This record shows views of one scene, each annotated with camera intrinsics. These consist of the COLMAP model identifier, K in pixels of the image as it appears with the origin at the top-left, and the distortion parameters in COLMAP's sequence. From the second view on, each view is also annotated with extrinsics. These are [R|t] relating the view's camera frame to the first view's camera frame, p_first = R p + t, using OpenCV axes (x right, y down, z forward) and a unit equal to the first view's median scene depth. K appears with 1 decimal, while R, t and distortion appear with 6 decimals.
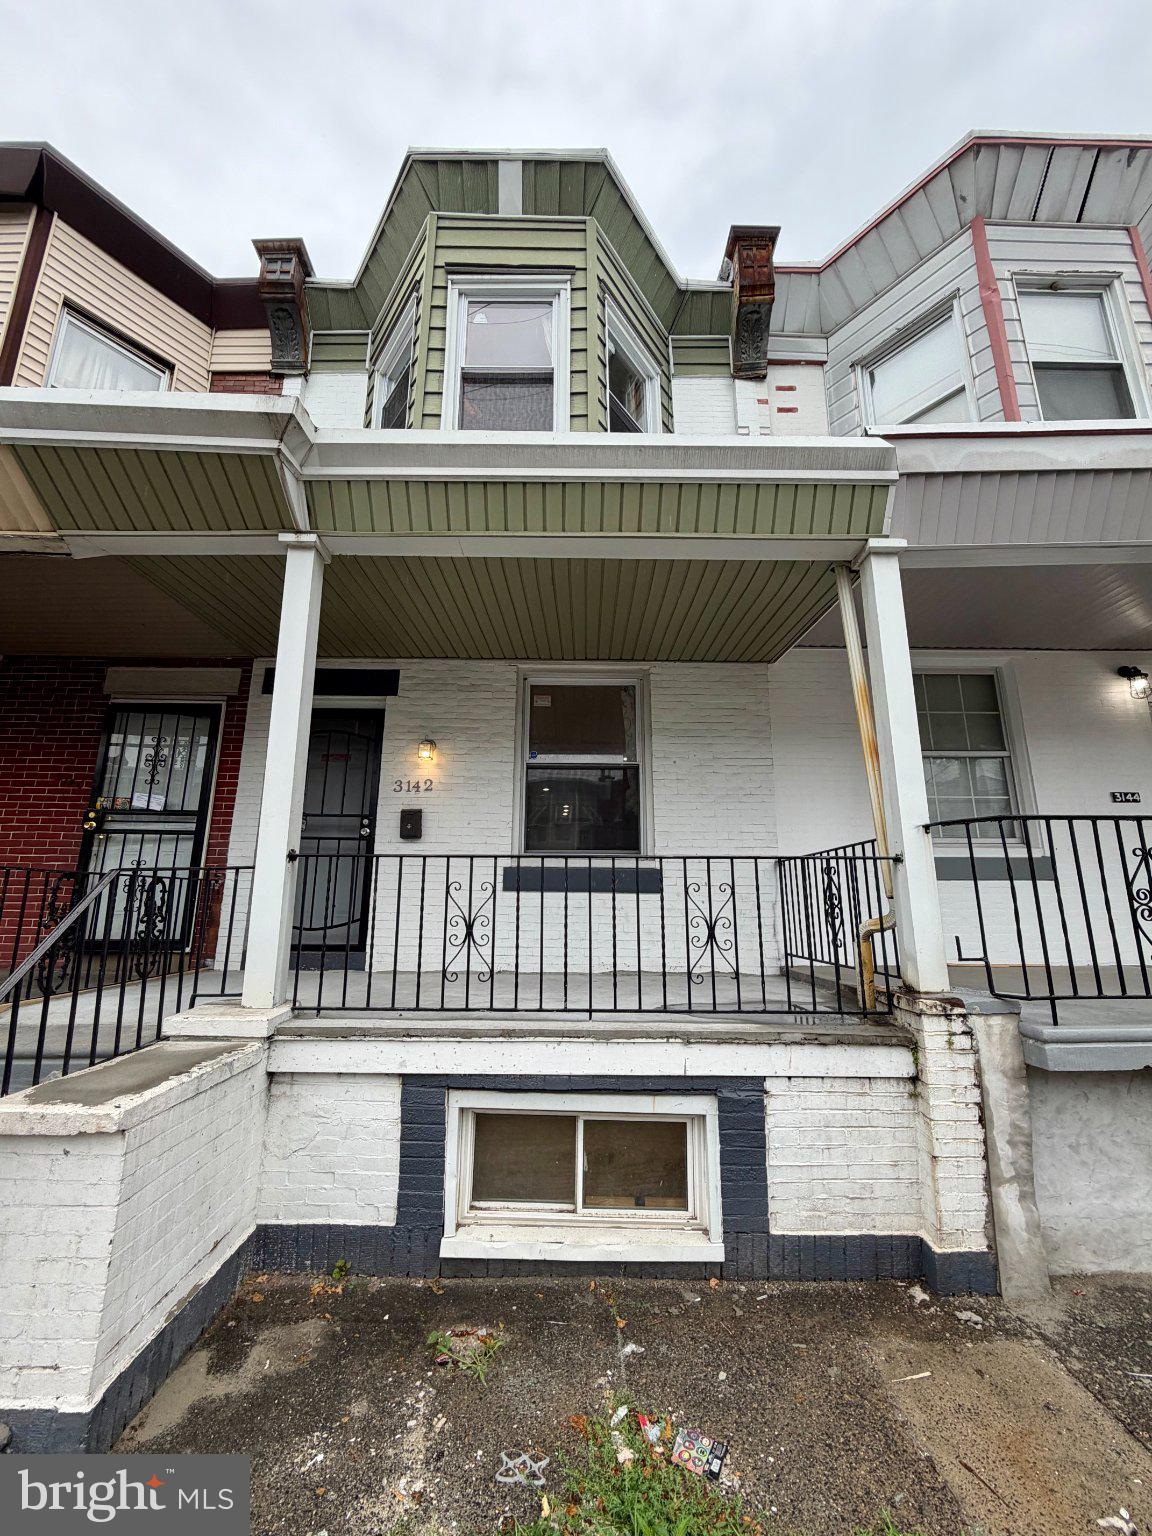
lens RADIAL K [[623.2, 0, 574.6], [0, 623.2, 770.2], [0, 0, 1]] dist [0.000342, -0.000210]
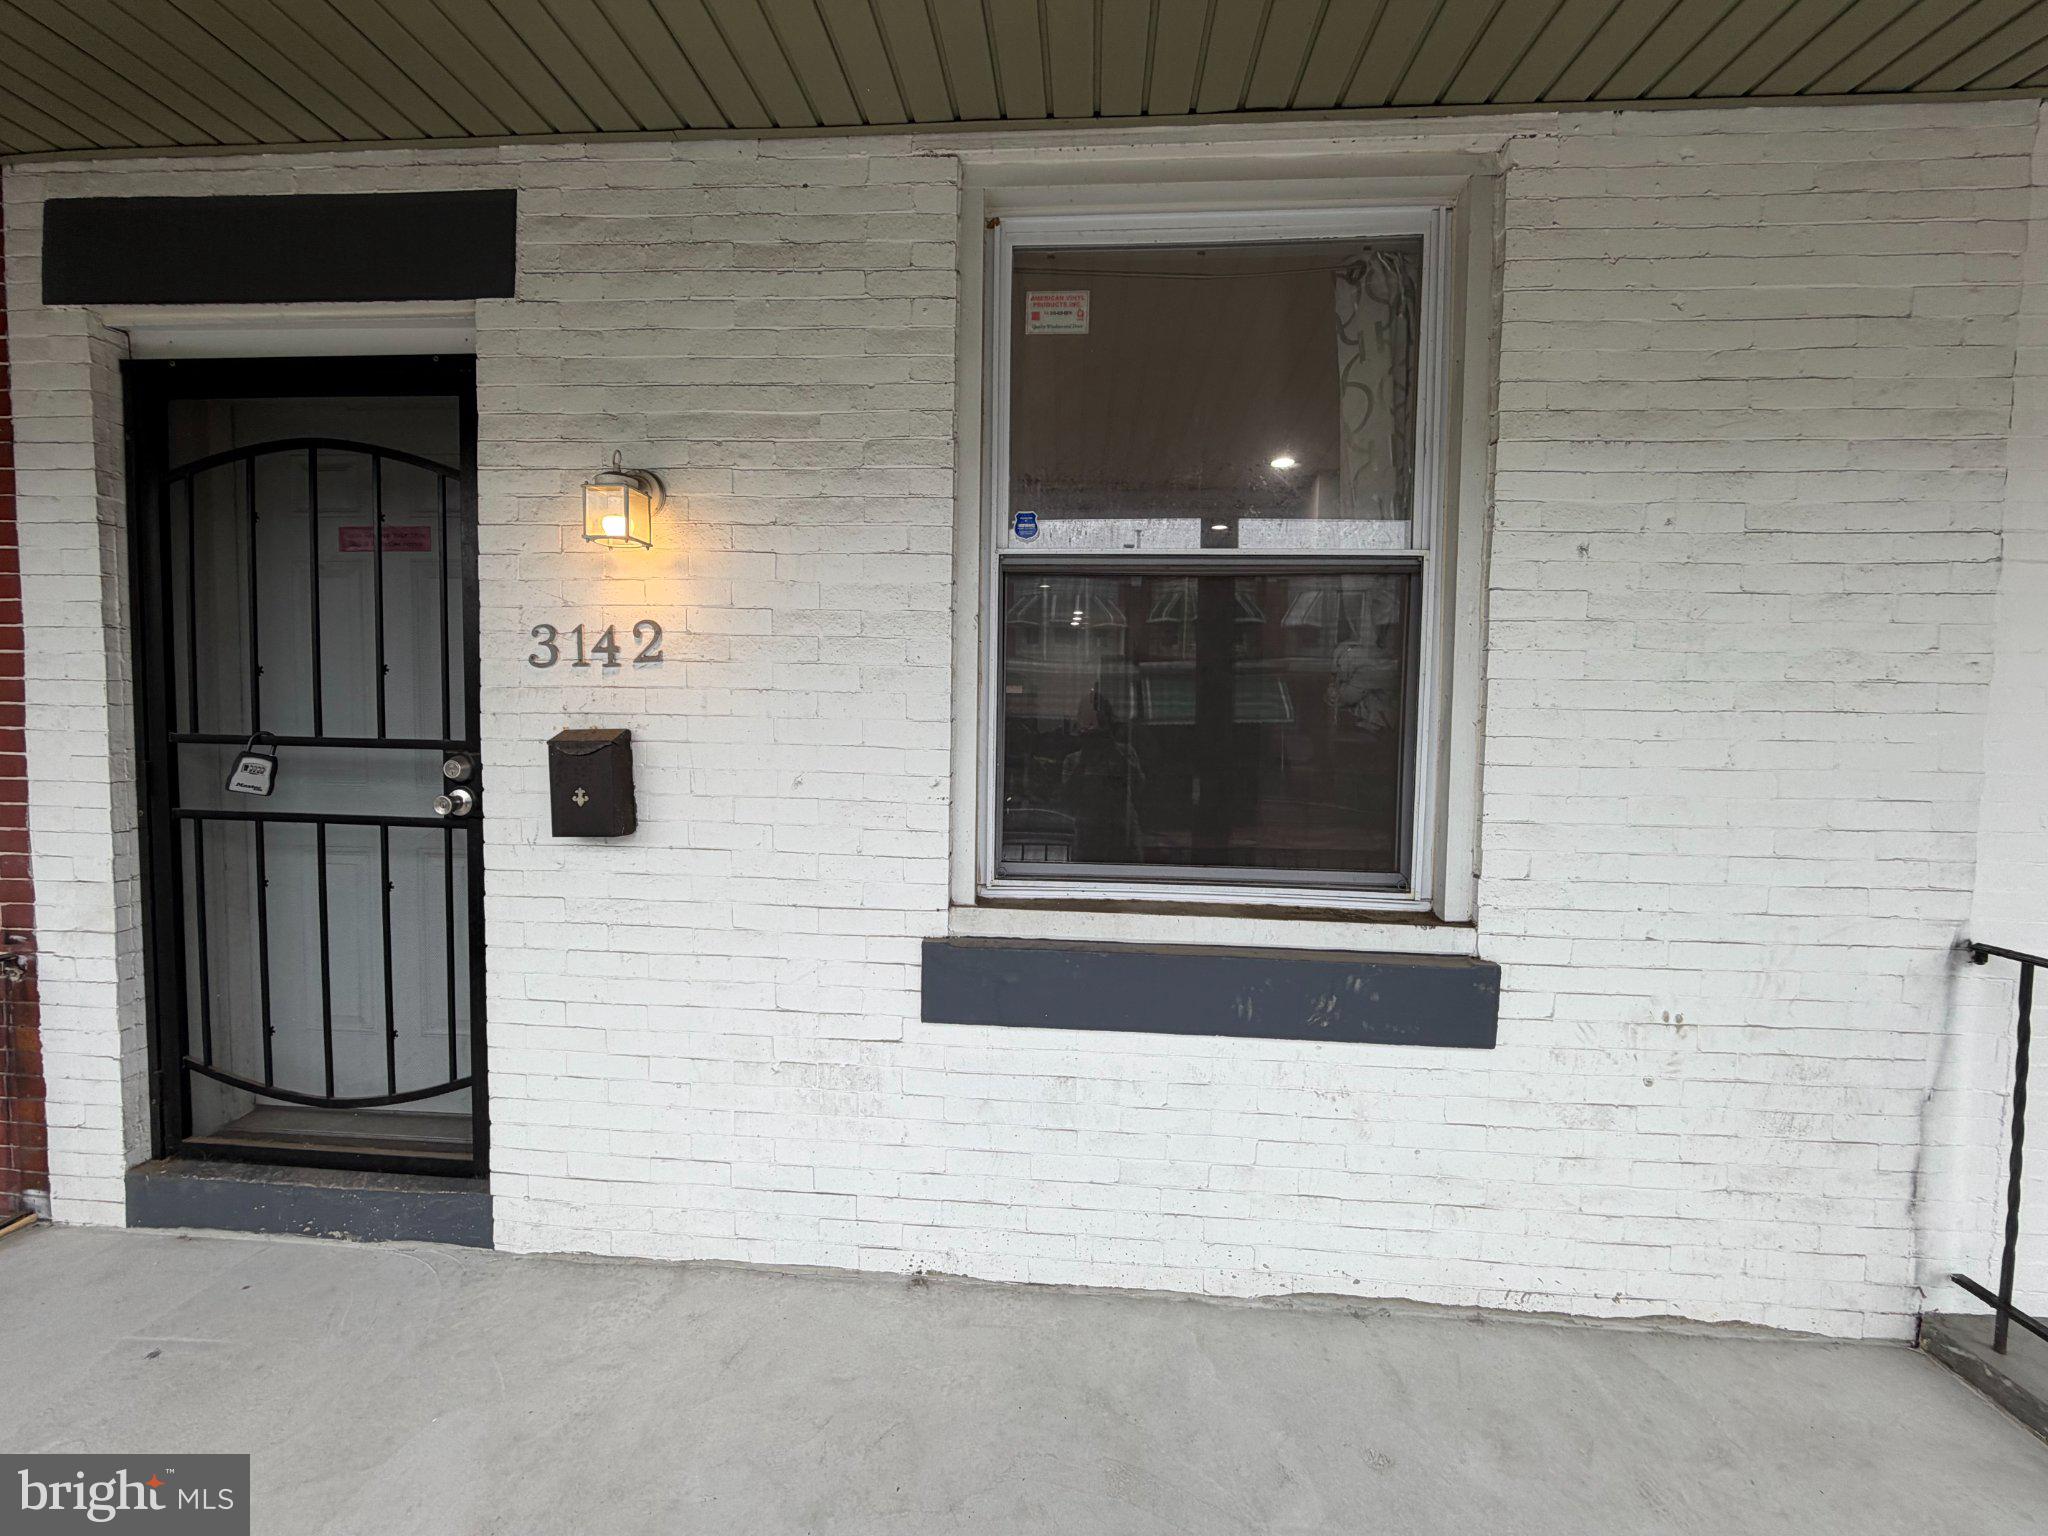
lens RADIAL K [[830.9, 0, 1017.6], [0, 830.9, 769.5], [0, 0, 1]] dist [0.000342, -0.000210]
pose [[0.996731, 0.014817, -0.079422, -0.039558], [0.007023, 0.963429, 0.267872, -0.018870], [0.080487, -0.267554, 0.960175, 0.628367]]
